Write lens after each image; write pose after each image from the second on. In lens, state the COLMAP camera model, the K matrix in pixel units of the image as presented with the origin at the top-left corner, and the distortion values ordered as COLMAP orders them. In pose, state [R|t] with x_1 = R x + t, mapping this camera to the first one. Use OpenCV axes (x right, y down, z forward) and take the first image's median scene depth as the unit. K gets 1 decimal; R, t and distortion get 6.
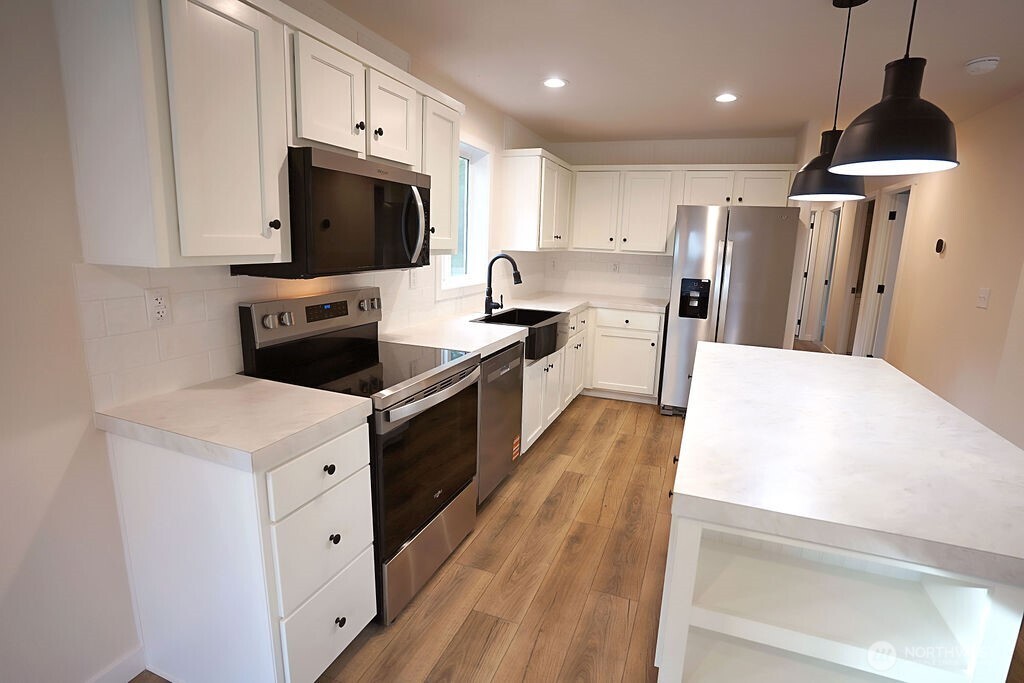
lens RADIAL K [[500.2, 0, 516.2], [0, 500.2, 337.4], [0, 0, 1]] dist [-0.049463, 0.010999]
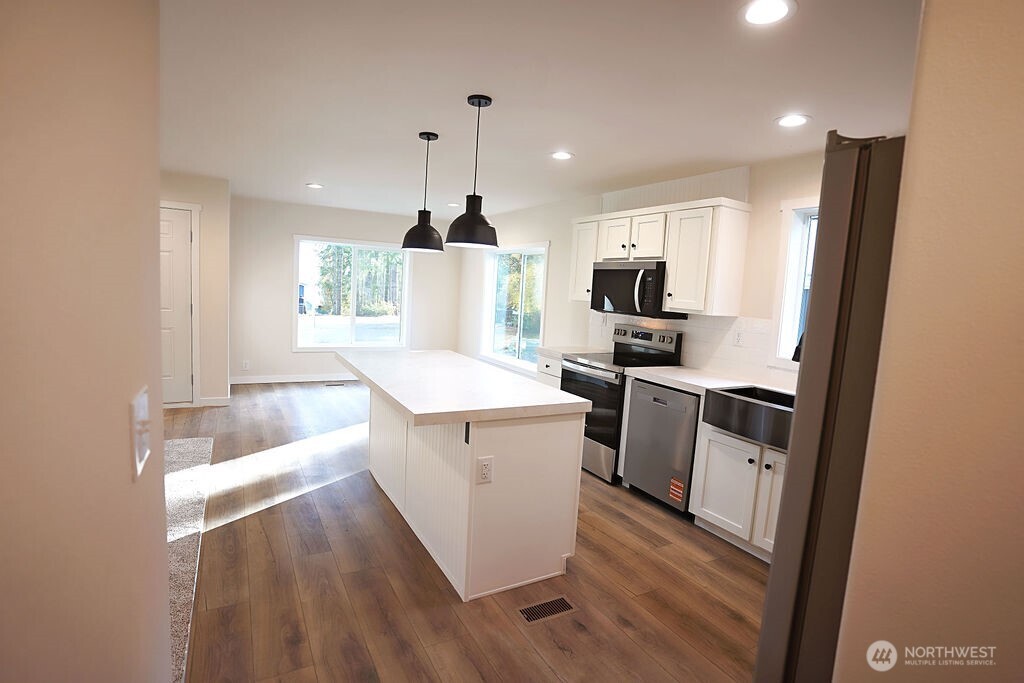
lens RADIAL K [[500.2, 0, 518.0], [0, 500.2, 354.4], [0, 0, 1]] dist [-0.049463, 0.010999]
pose [[-0.630608, 0.040446, -0.775047, 1.368106], [-0.219295, 0.948660, 0.227933, -0.302061], [0.744475, 0.313701, -0.589363, 1.688306]]
